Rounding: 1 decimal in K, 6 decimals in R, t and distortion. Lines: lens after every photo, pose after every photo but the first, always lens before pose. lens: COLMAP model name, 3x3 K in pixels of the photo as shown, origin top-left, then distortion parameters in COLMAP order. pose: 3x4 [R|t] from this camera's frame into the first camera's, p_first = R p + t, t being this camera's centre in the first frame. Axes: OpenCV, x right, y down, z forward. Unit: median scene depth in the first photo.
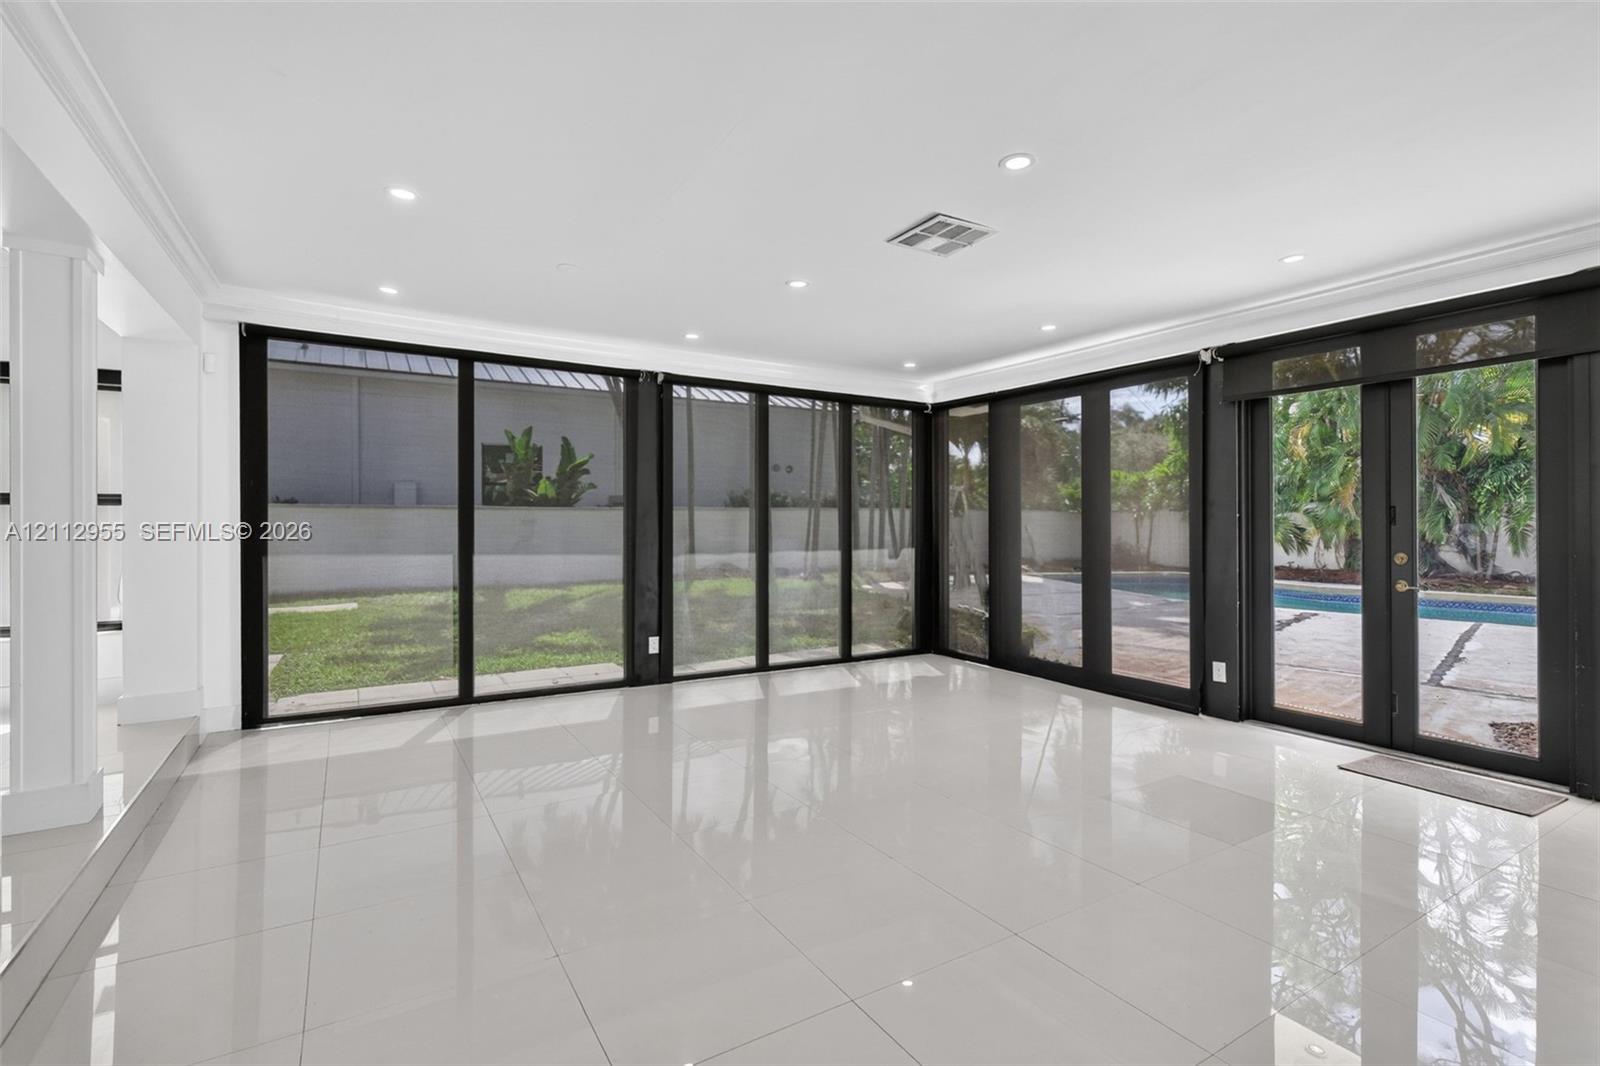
lens RADIAL K [[752.4, 0, 802.5], [0, 752.4, 522.8], [0, 0, 1]] dist [-0.001708, -0.000166]
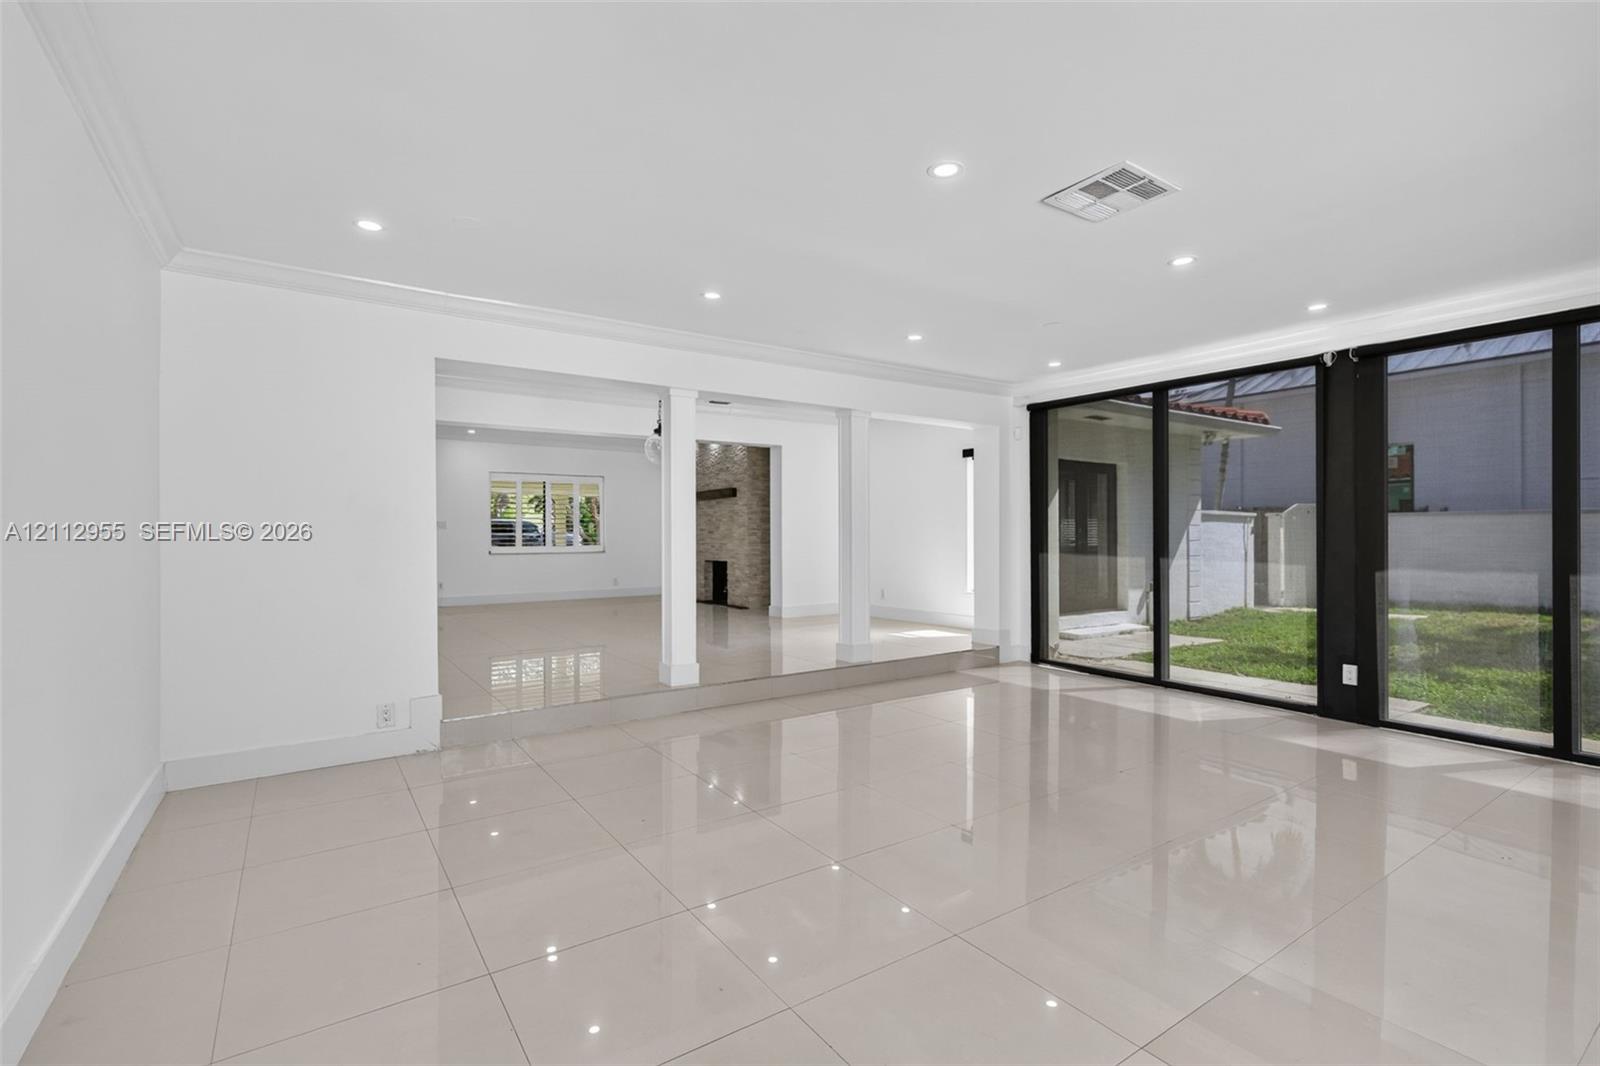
lens RADIAL K [[727.6, 0, 805.6], [0, 727.6, 528.4], [0, 0, 1]] dist [-0.001943, -0.000405]
pose [[0.056333, -0.007873, -0.998381, 0.581384], [0.000645, 0.999969, -0.007849, 0.004937], [0.998412, -0.000202, 0.056336, 0.348164]]
